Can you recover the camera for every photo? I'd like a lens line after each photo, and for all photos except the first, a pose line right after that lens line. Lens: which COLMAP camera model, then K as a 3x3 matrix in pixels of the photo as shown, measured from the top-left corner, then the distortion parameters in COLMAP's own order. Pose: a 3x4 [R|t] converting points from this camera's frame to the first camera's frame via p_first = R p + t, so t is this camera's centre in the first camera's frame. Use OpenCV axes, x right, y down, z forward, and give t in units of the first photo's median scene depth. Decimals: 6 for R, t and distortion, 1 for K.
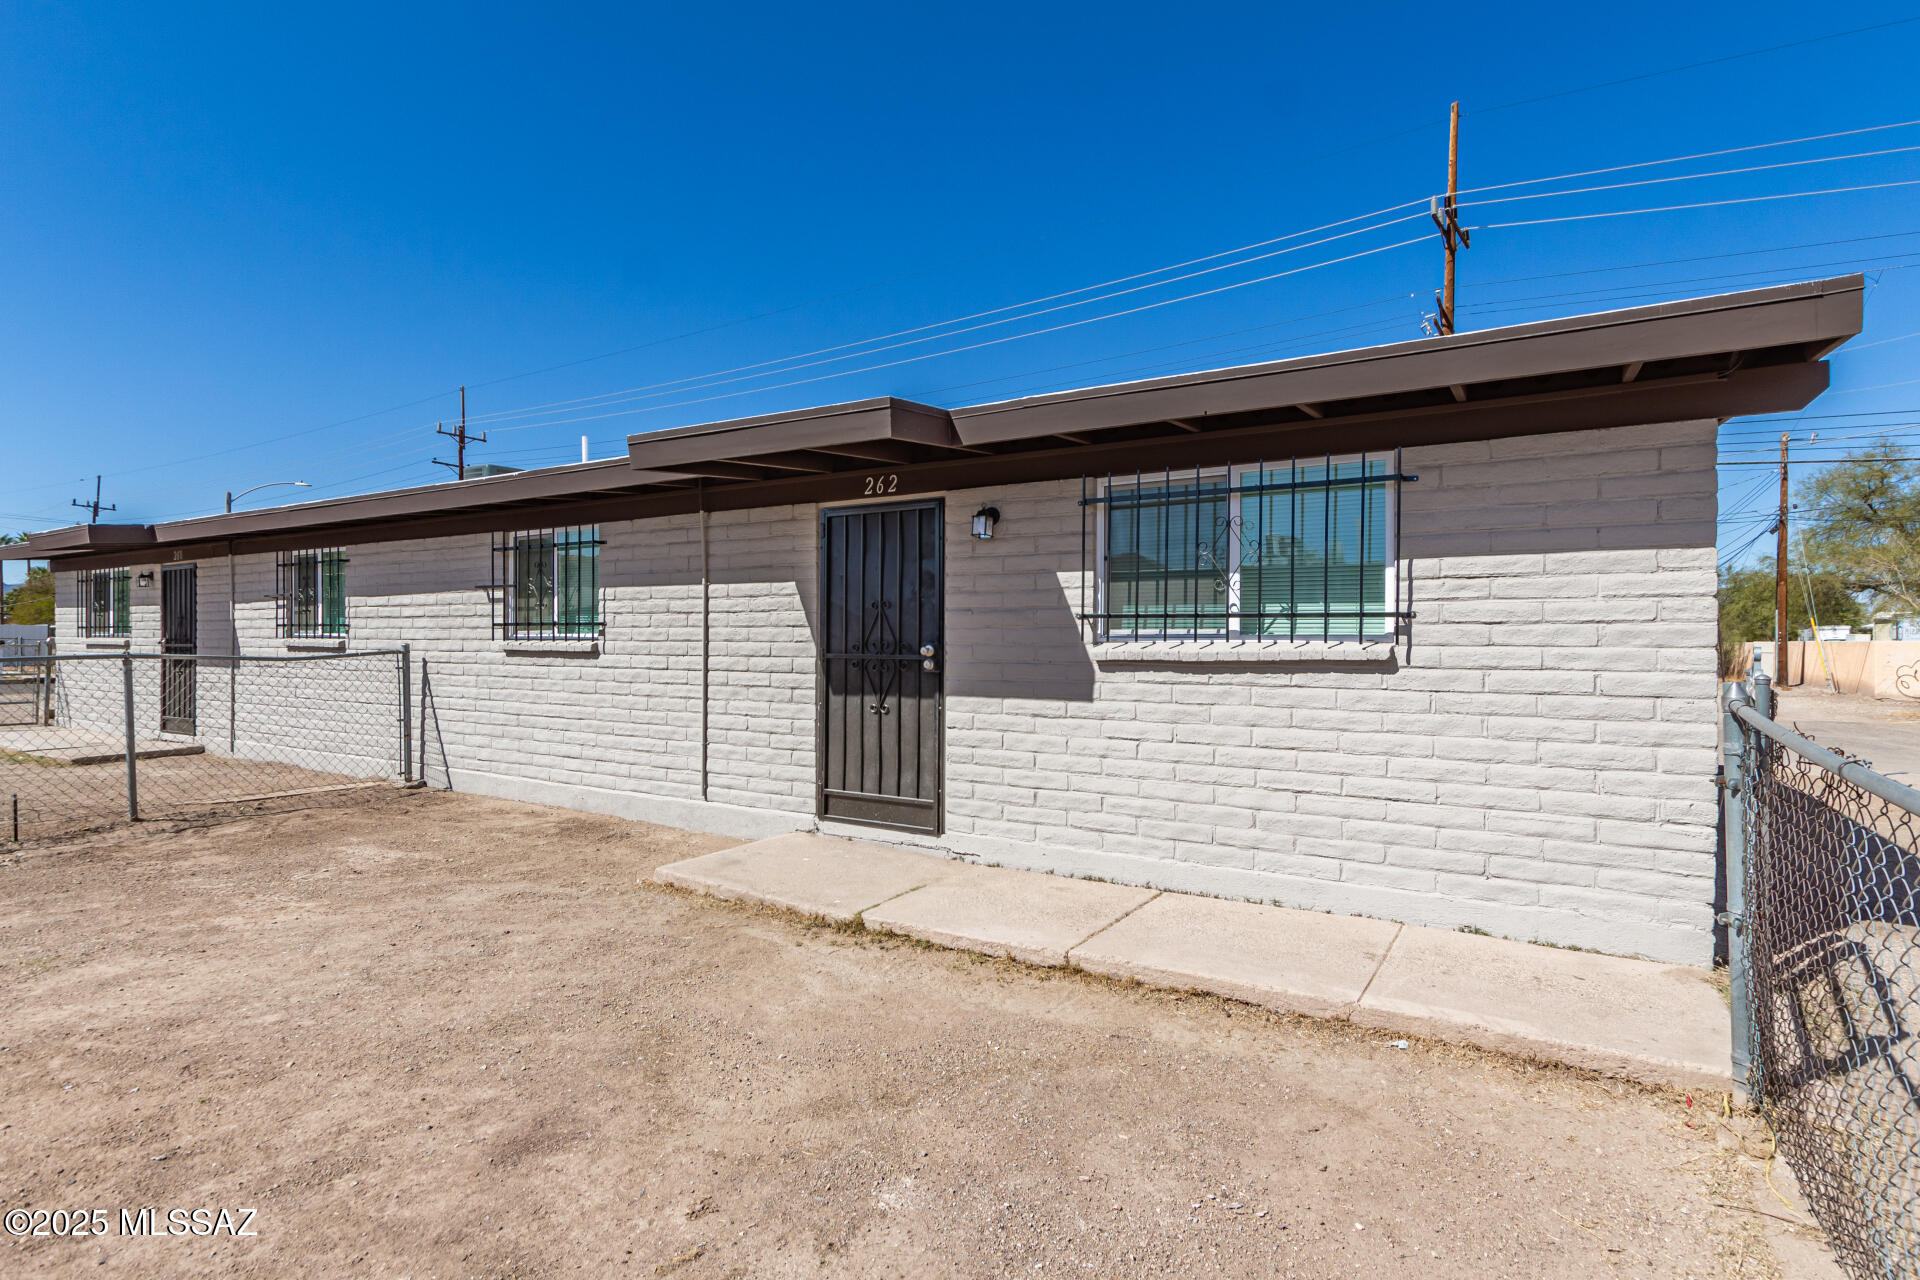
lens RADIAL K [[1086.2, 0, 946.0], [0, 1086.2, 628.9], [0, 0, 1]] dist [0.009343, 0.002226]
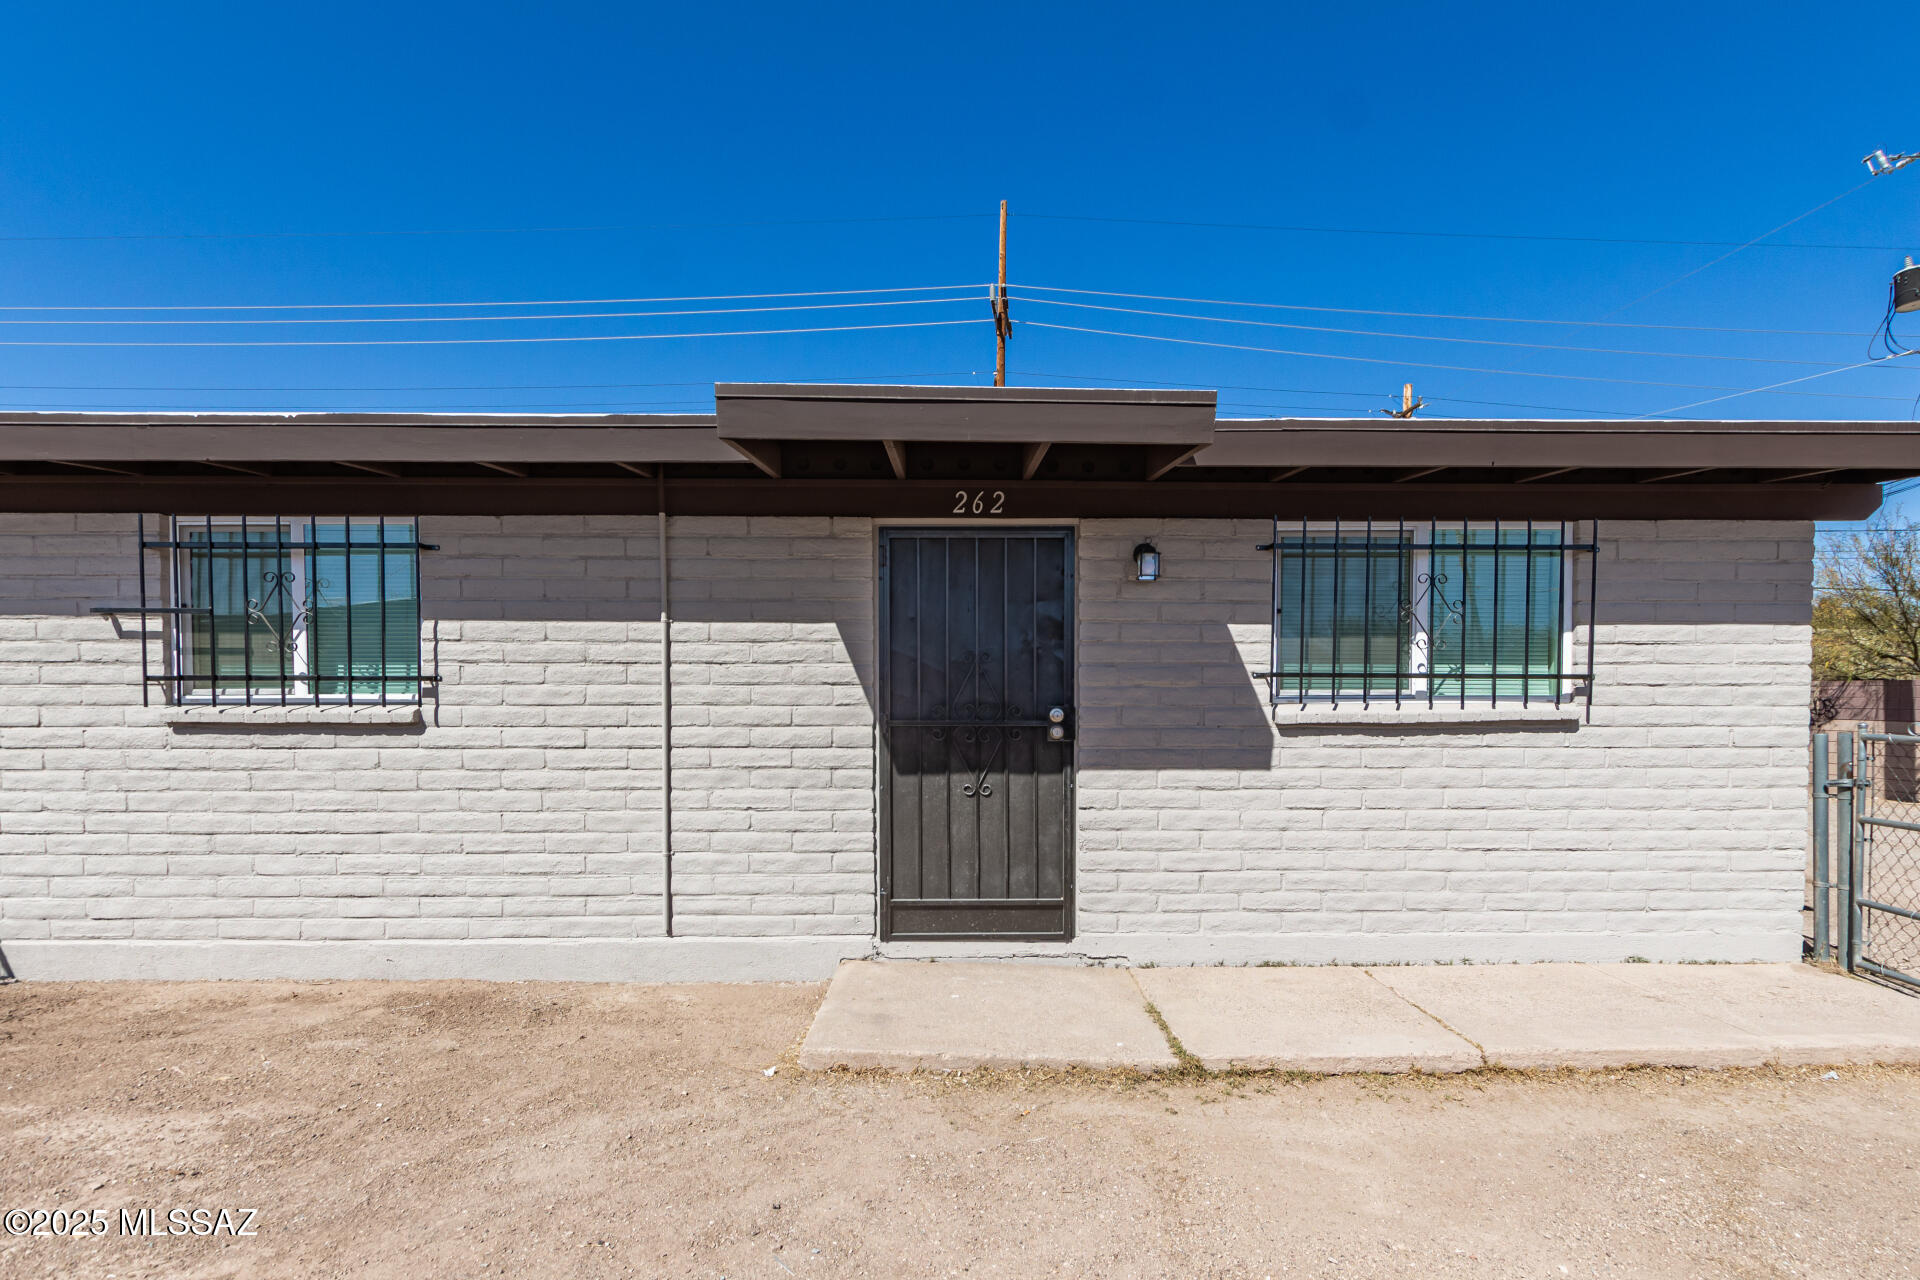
lens RADIAL K [[1086.2, 0, 970.1], [0, 1086.2, 716.4], [0, 0, 1]] dist [0.009343, 0.002226]
pose [[0.803824, -0.012056, 0.594746, -0.597275], [-0.003204, 0.999692, 0.024595, 0.001418], [-0.594859, -0.021676, 0.803538, 0.422228]]
